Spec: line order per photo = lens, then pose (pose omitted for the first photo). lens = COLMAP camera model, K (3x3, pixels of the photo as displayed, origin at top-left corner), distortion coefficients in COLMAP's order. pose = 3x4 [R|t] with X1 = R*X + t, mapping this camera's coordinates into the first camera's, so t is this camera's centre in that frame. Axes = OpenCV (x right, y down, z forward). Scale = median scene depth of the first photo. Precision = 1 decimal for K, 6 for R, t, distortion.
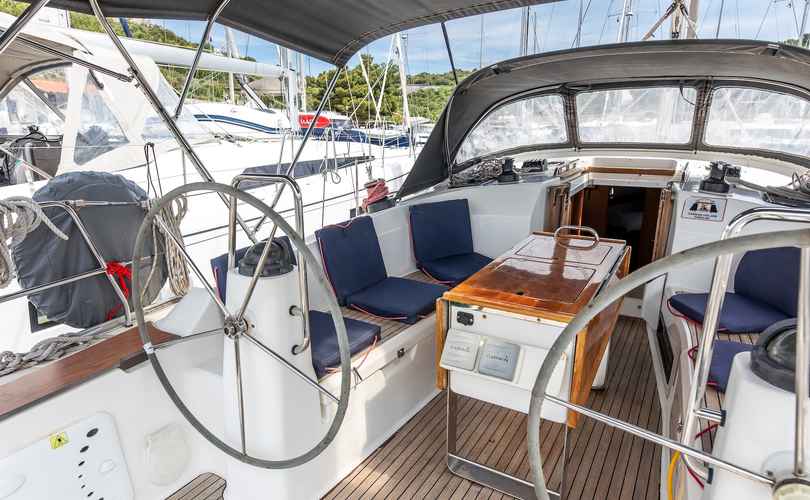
lens RADIAL K [[500.1, 0, 393.9], [0, 500.1, 250.7], [0, 0, 1]] dist [-0.000105, -0.000822]
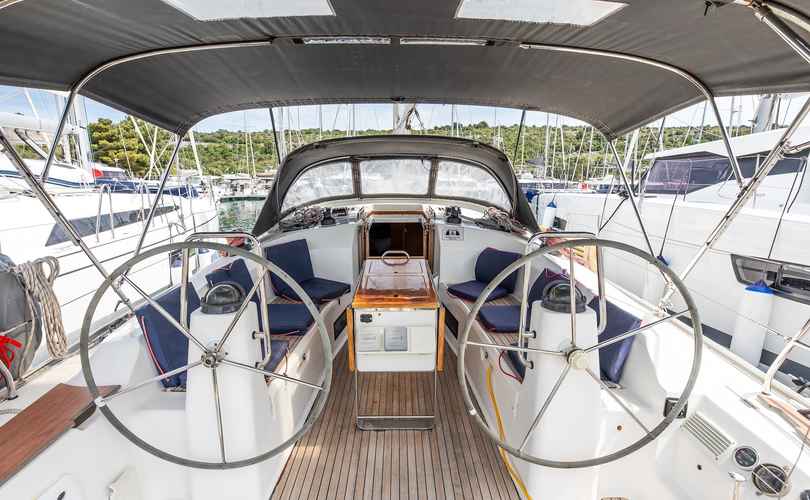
lens RADIAL K [[398.5, 0, 405.0], [0, 398.5, 250.0], [0, 0, 1]] dist [-0.001949, 0.000641]
pose [[0.842638, -0.092690, 0.530443, -0.203353], [0.126259, 0.991622, -0.027293, -0.010624], [-0.523469, 0.089971, 0.847281, -0.046991]]
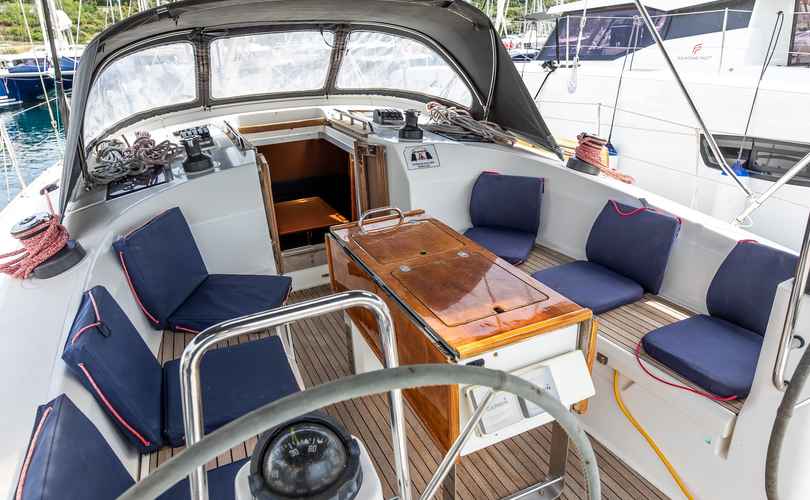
lens RADIAL K [[541.1, 0, 405.0], [0, 541.1, 250.0], [0, 0, 1]] dist [0.001435, -0.002285]
pose [[0.550861, -0.330412, 0.766407, -0.280494], [0.246598, 0.941733, 0.228754, -0.144308], [-0.797334, 0.062982, 0.600243, 0.310612]]
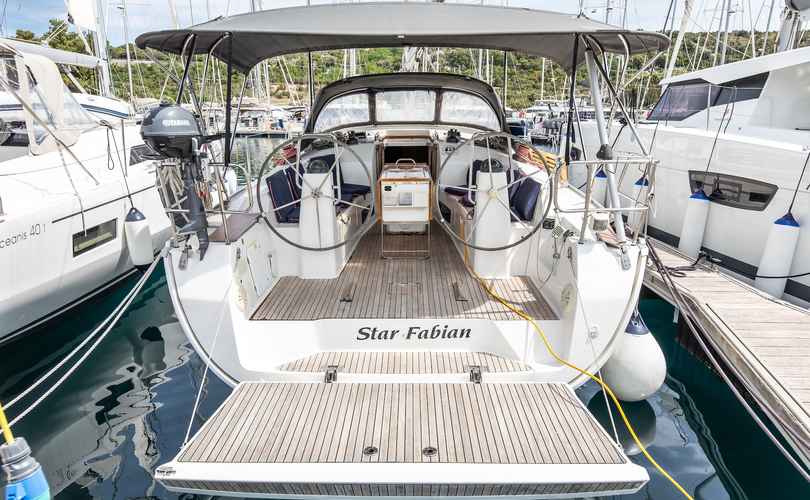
lens RADIAL K [[541.1, 0, 405.0], [0, 541.1, 250.0], [0, 0, 1]] dist [0.001435, -0.002285]
pose [[0.857689, -0.132769, 0.496731, -0.658174], [0.127208, 0.990846, 0.045193, 0.182089], [-0.498184, 0.024427, 0.866727, -0.788299]]
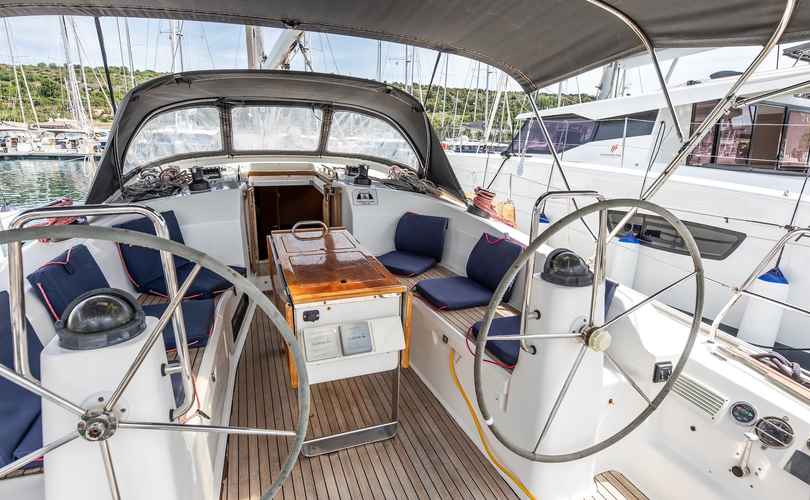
lens RADIAL K [[423.4, 0, 405.0], [0, 423.4, 250.0], [0, 0, 1]] dist [-0.000618, -0.000339]
pose [[0.613239, -0.188647, 0.767040, -0.229309], [0.169511, 0.979869, 0.105469, -0.038172], [-0.771495, 0.065344, 0.632871, 0.132293]]
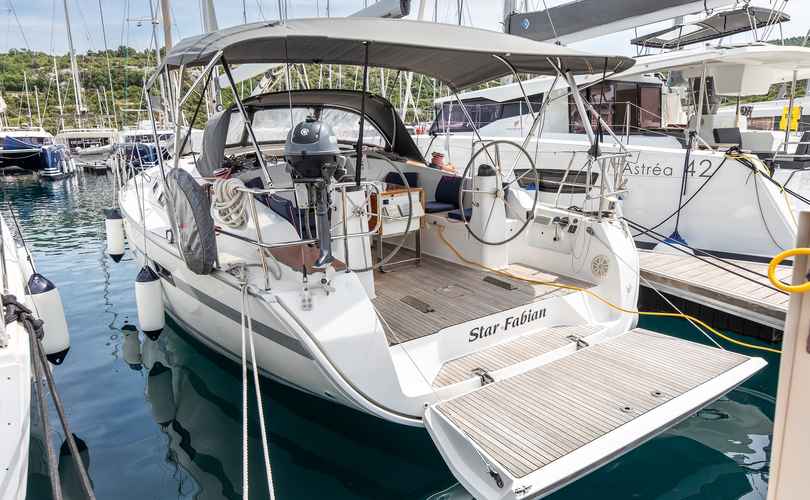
lens RADIAL K [[541.1, 0, 405.0], [0, 541.1, 250.0], [0, 0, 1]] dist [0.001435, -0.002285]
pose [[0.429527, -0.223384, 0.874989, -1.269720], [0.253204, 0.959847, 0.120751, 0.032730], [-0.866830, 0.169685, 0.468842, -0.194869]]
